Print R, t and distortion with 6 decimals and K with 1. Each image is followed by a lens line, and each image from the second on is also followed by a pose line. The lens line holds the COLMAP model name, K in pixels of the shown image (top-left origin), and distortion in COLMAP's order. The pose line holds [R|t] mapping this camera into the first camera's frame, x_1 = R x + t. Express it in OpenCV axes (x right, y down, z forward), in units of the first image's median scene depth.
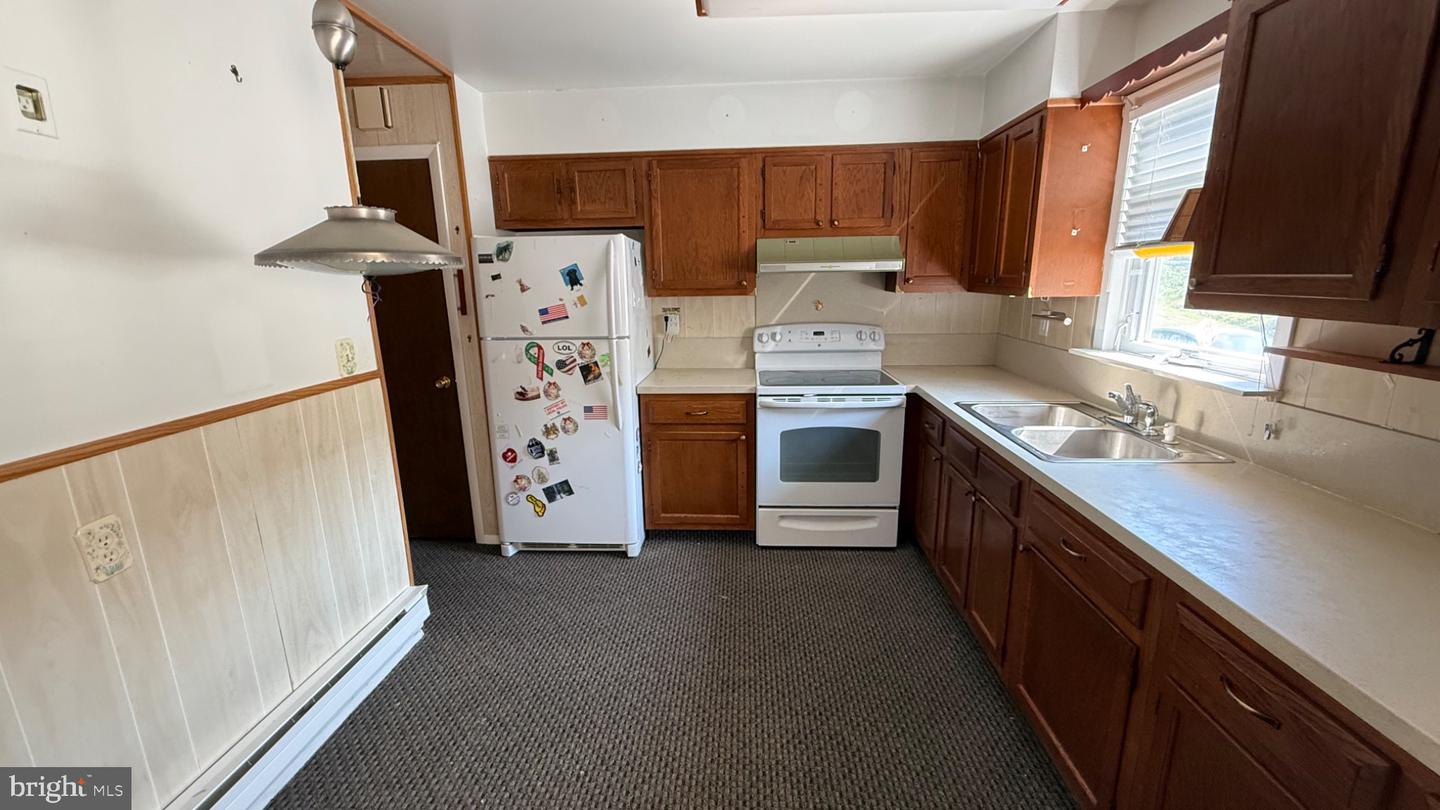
lens RADIAL K [[574.5, 0, 714.8], [0, 574.5, 406.2], [0, 0, 1]] dist [-0.000868, 0.000174]
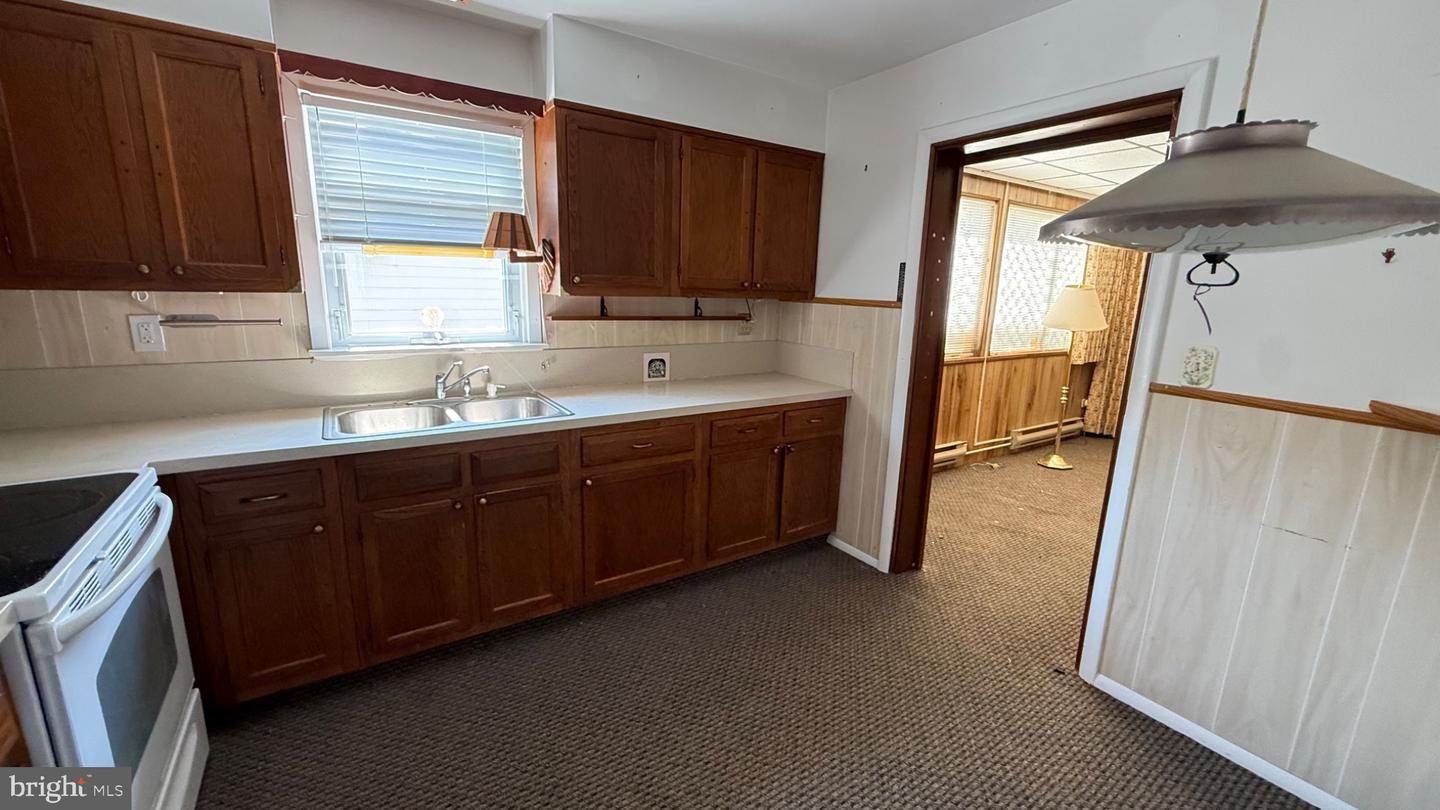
lens RADIAL K [[574.5, 0, 718.5], [0, 574.5, 409.3], [0, 0, 1]] dist [-0.000868, 0.000174]
pose [[-0.603576, -0.167640, 0.779482, -0.371232], [0.162341, 0.931326, 0.326002, -0.167669], [-0.780603, 0.323309, -0.534911, 0.835887]]
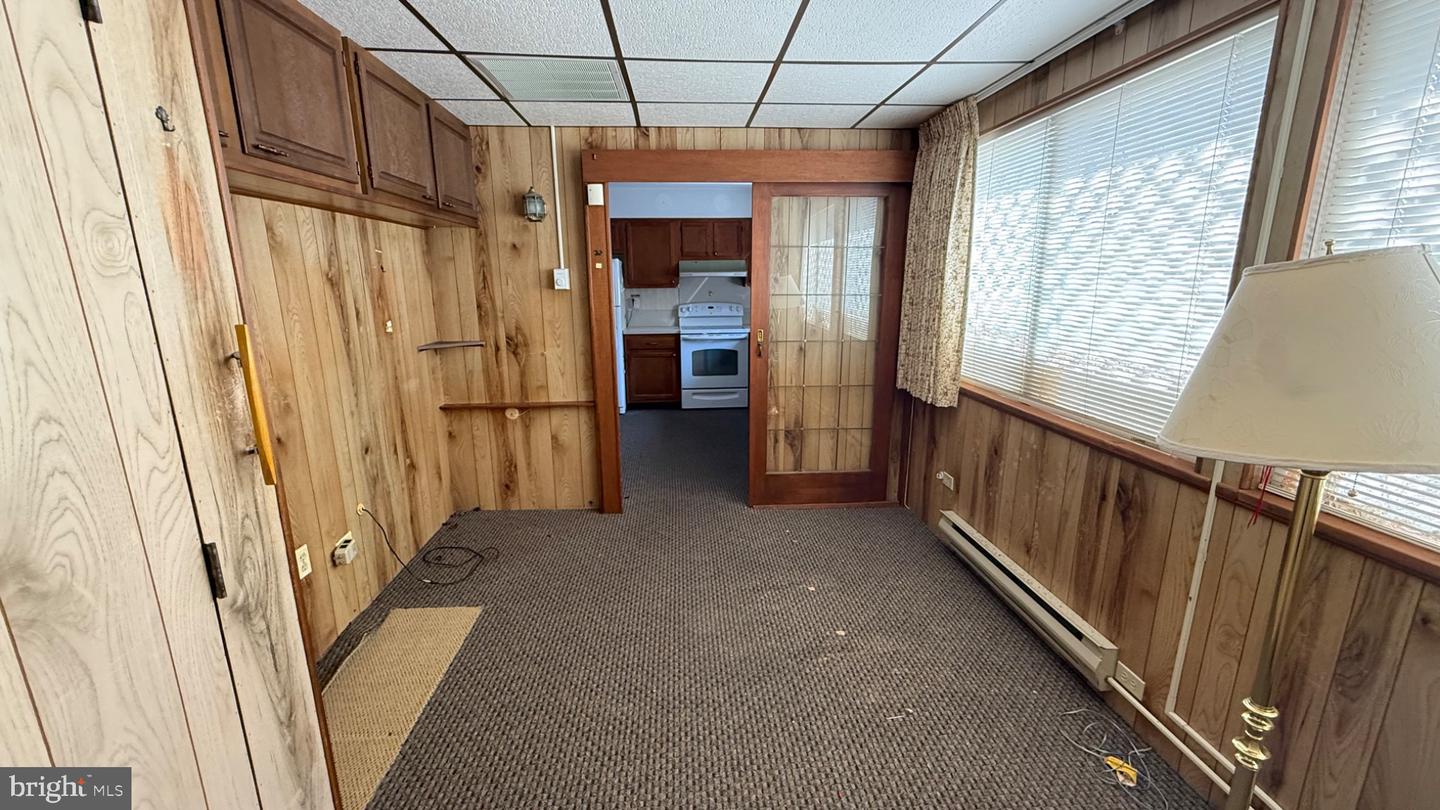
lens RADIAL K [[574.5, 0, 721.8], [0, 574.5, 404.3], [0, 0, 1]] dist [-0.000868, 0.000174]
pose [[0.989892, -0.021485, 0.140186, -0.079033], [0.022992, 0.999694, -0.009140, 0.263566], [-0.139947, 0.012271, 0.990083, -1.127268]]
